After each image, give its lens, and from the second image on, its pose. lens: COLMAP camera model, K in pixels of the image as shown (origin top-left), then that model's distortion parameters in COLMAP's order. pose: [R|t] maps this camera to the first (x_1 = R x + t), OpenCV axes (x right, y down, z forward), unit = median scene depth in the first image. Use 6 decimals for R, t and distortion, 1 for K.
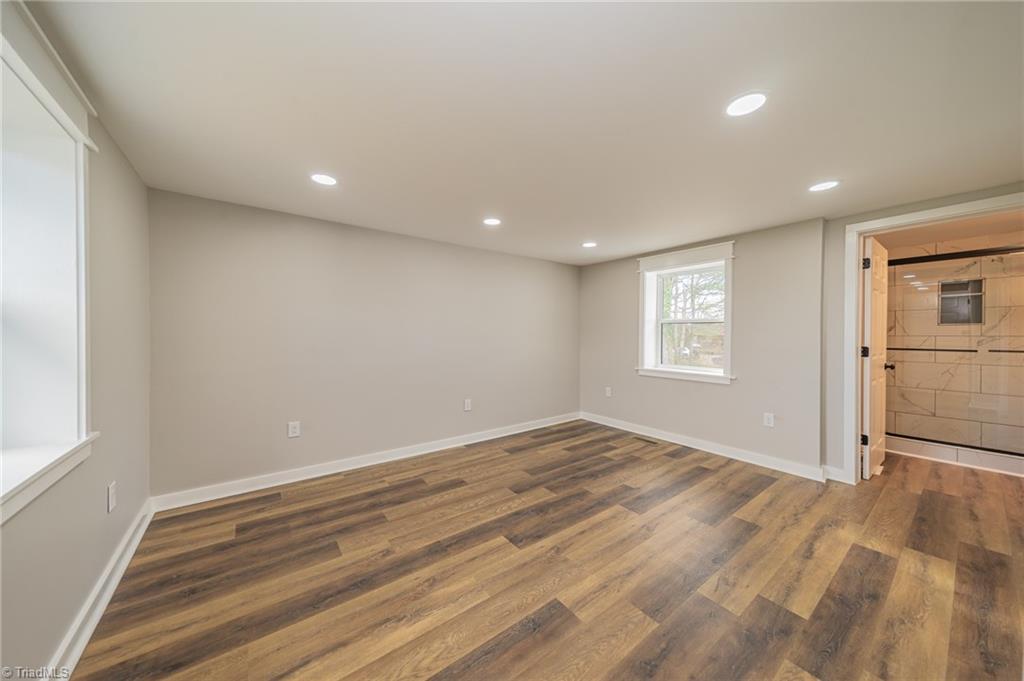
lens RADIAL K [[345.8, 0, 513.3], [0, 345.8, 335.5], [0, 0, 1]] dist [0.009902, -0.000132]
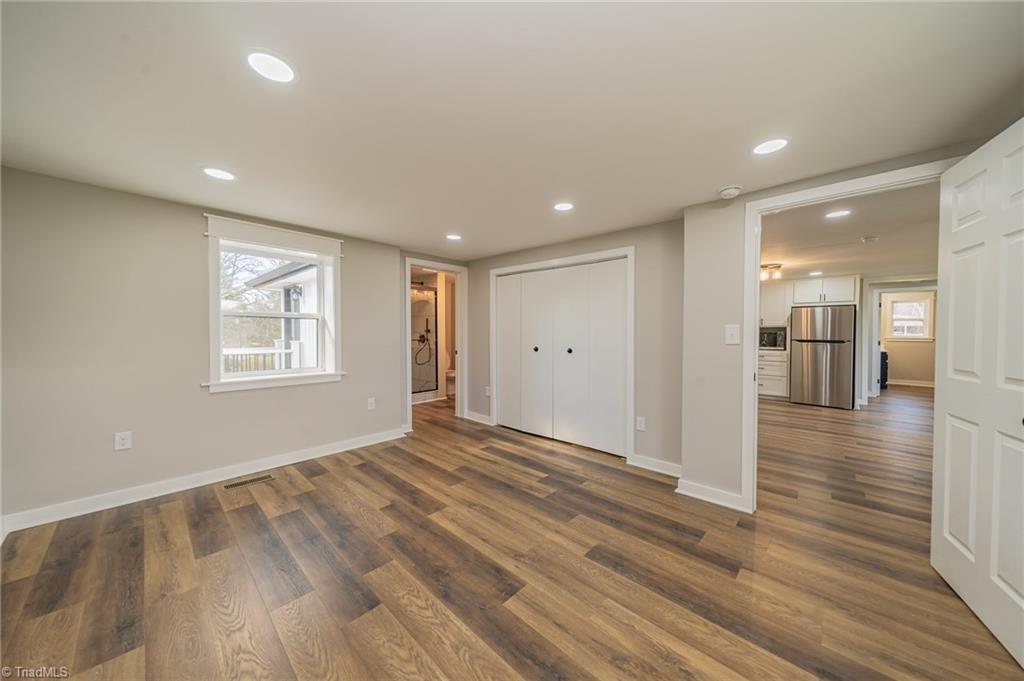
lens RADIAL K [[345.8, 0, 513.3], [0, 345.8, 335.5], [0, 0, 1]] dist [0.009902, -0.000132]
pose [[-0.173023, -0.012876, 0.984834, -0.605354], [0.000388, 0.999914, 0.013141, -0.005189], [-0.984918, 0.002656, -0.173003, 0.880327]]
